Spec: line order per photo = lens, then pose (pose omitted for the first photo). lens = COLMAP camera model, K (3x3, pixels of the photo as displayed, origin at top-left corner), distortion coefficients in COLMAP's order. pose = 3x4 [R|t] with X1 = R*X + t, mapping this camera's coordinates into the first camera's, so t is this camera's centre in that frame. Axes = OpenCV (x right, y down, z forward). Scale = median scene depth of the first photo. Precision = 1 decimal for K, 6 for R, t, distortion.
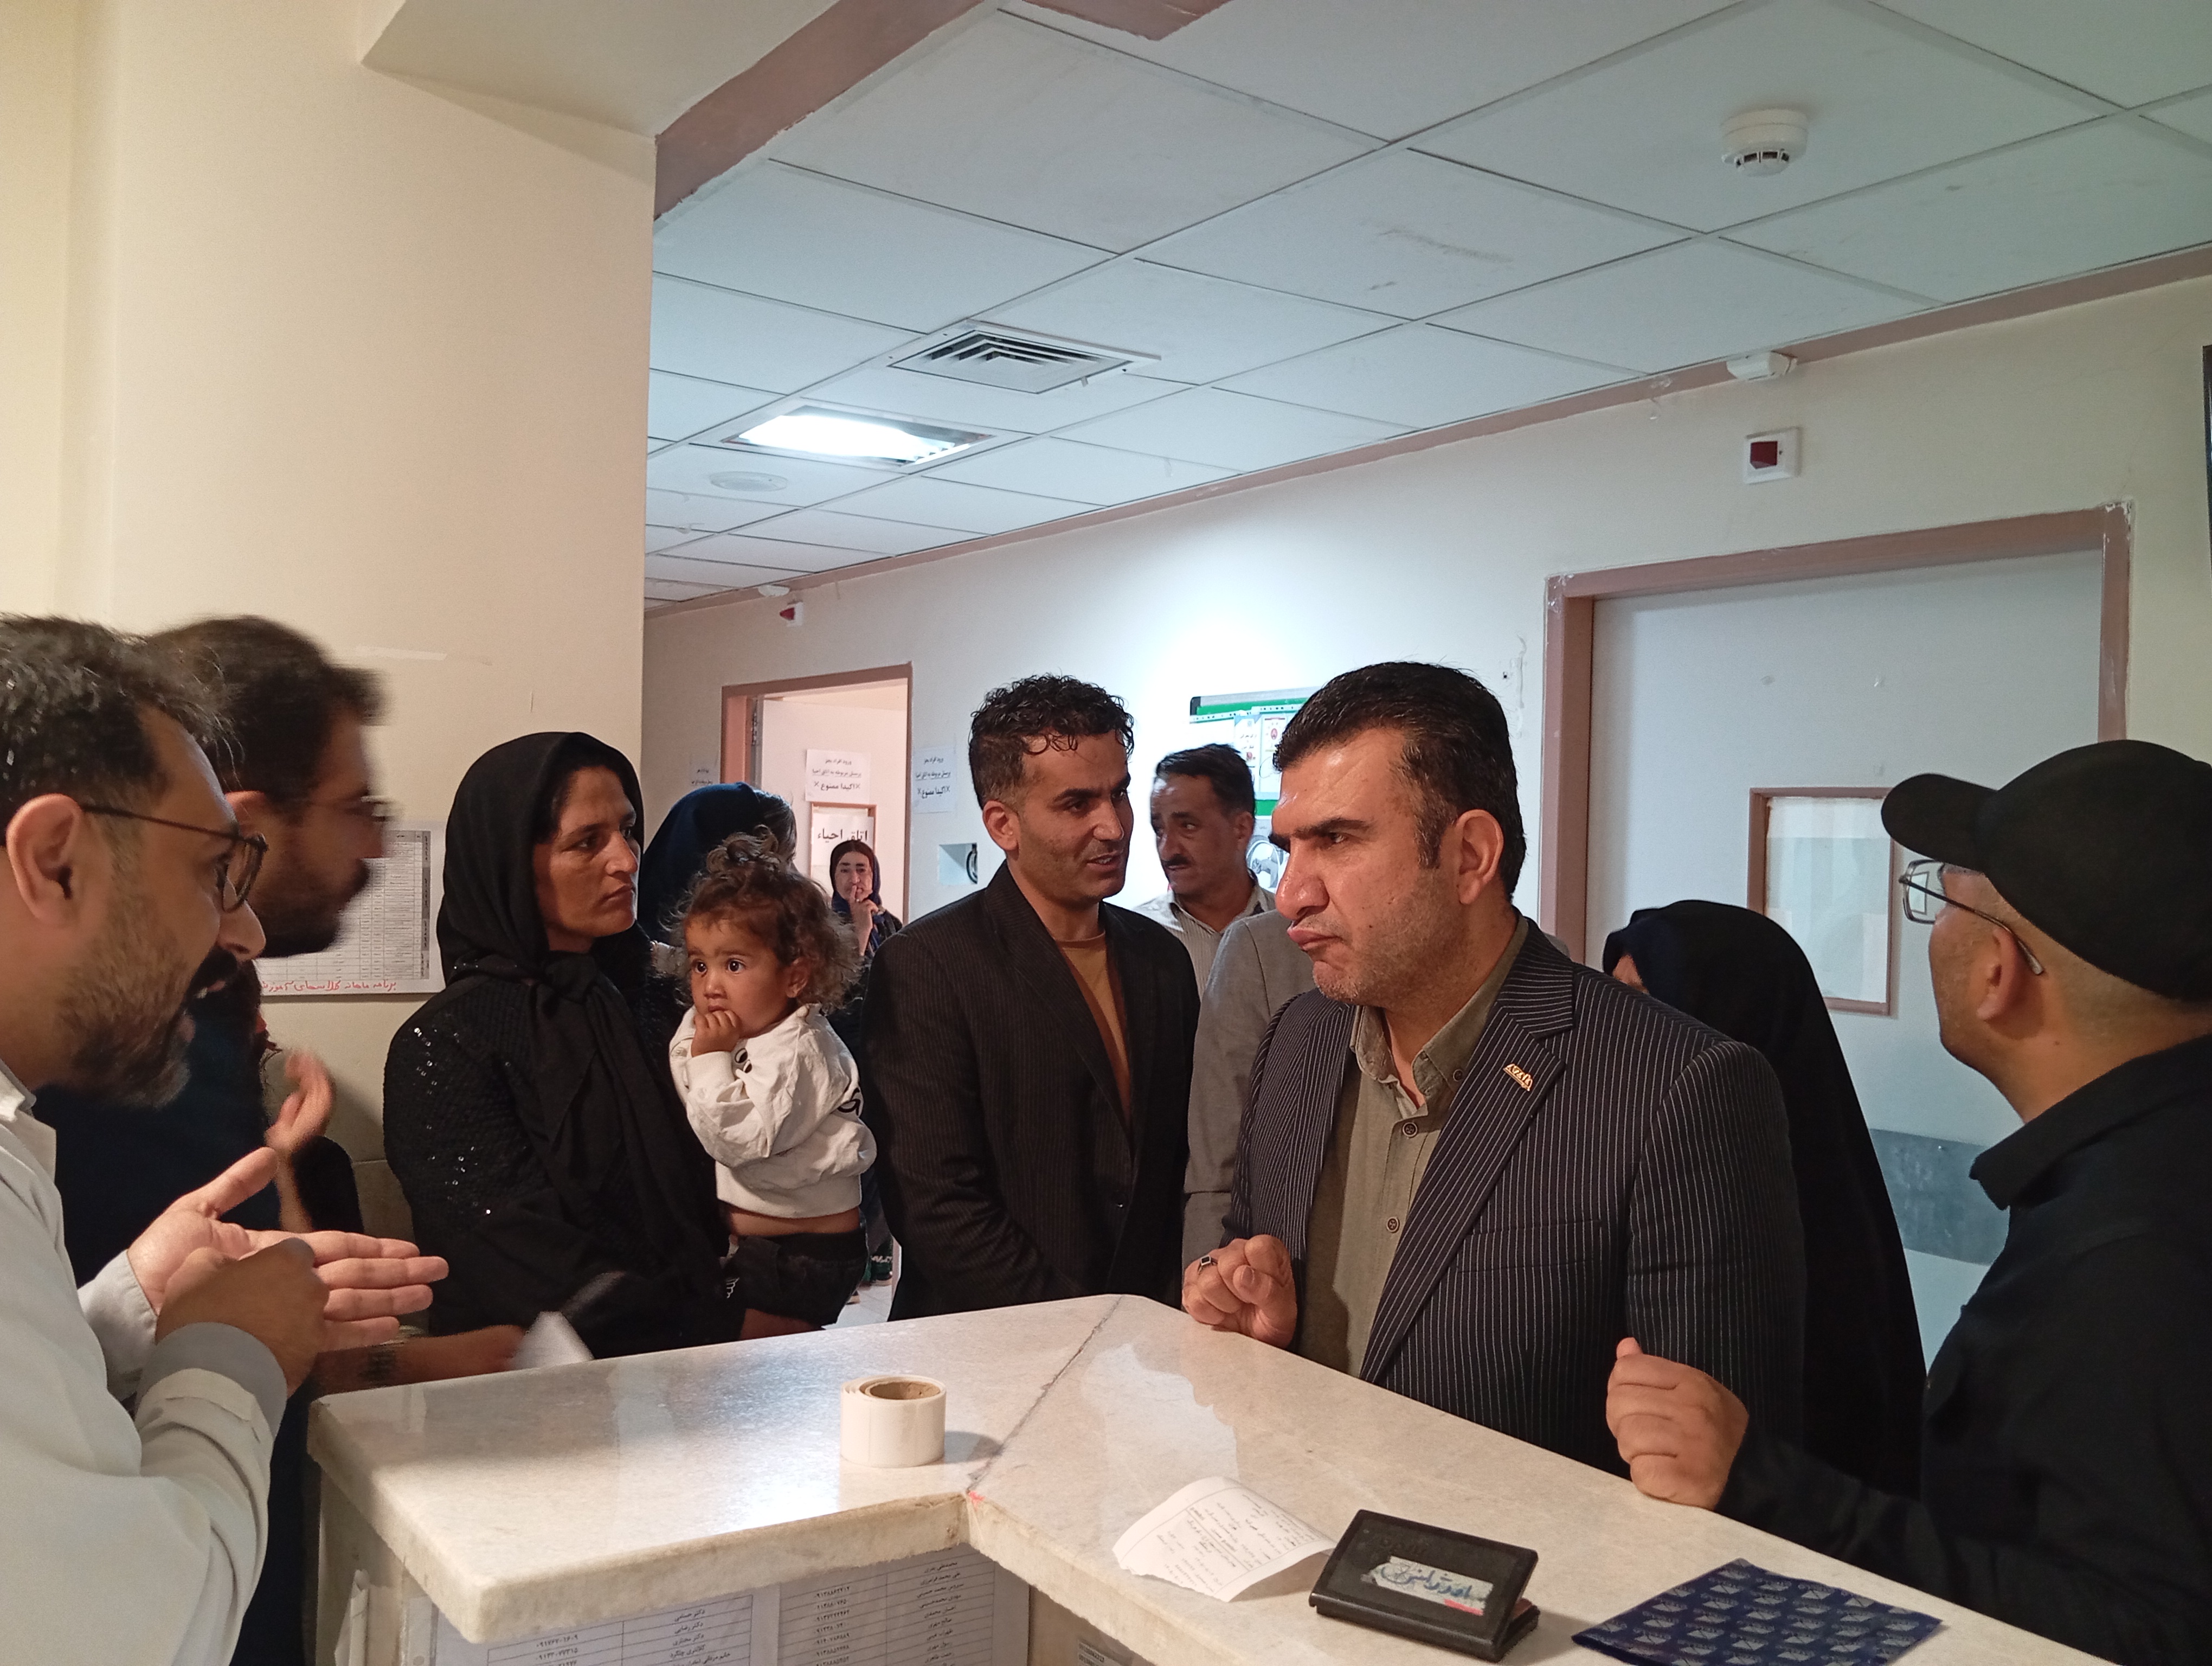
lens RADIAL K [[1929.2, 0, 1093.4], [0, 1929.2, 846.5], [0, 0, 1]] dist [0.041664, -0.055897]
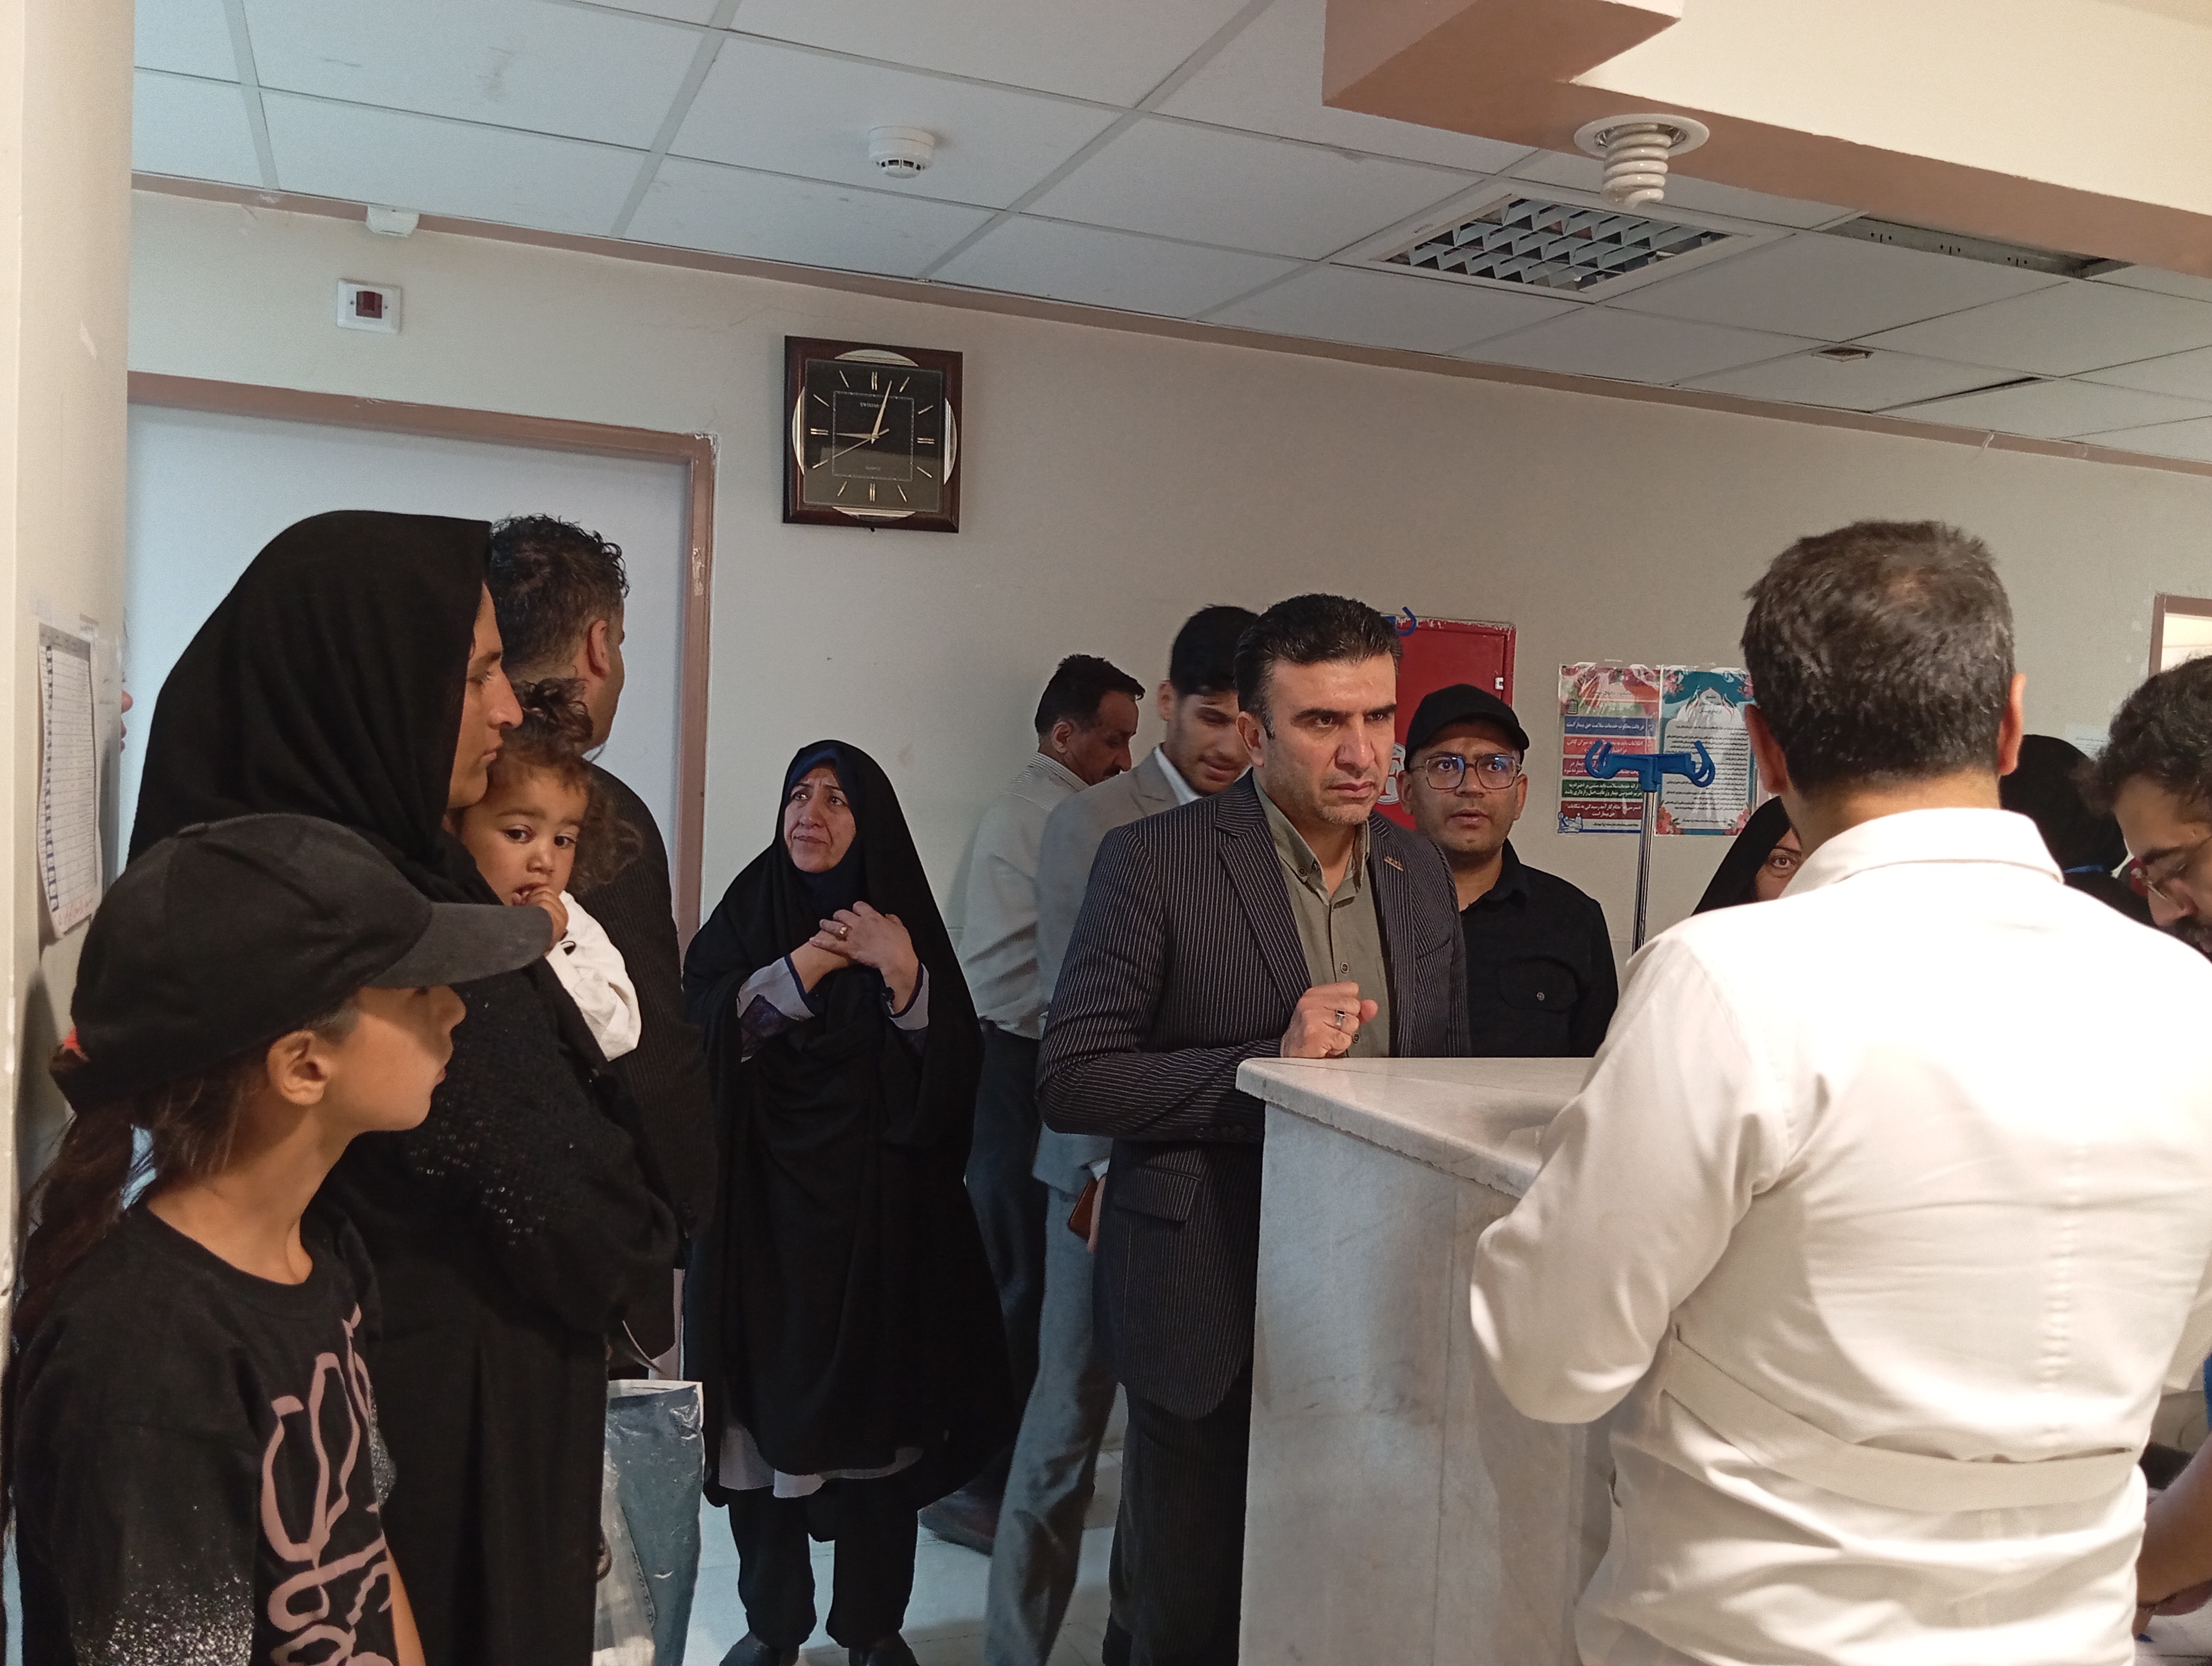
lens RADIAL K [[1929.2, 0, 1116.5], [0, 1929.2, 914.6], [0, 0, 1]] dist [0.041664, -0.055897]
pose [[0.229931, -0.085204, 0.969470, -0.818835], [-0.039368, 0.994531, 0.096743, 0.008078], [-0.972410, -0.060410, 0.225319, 0.492215]]
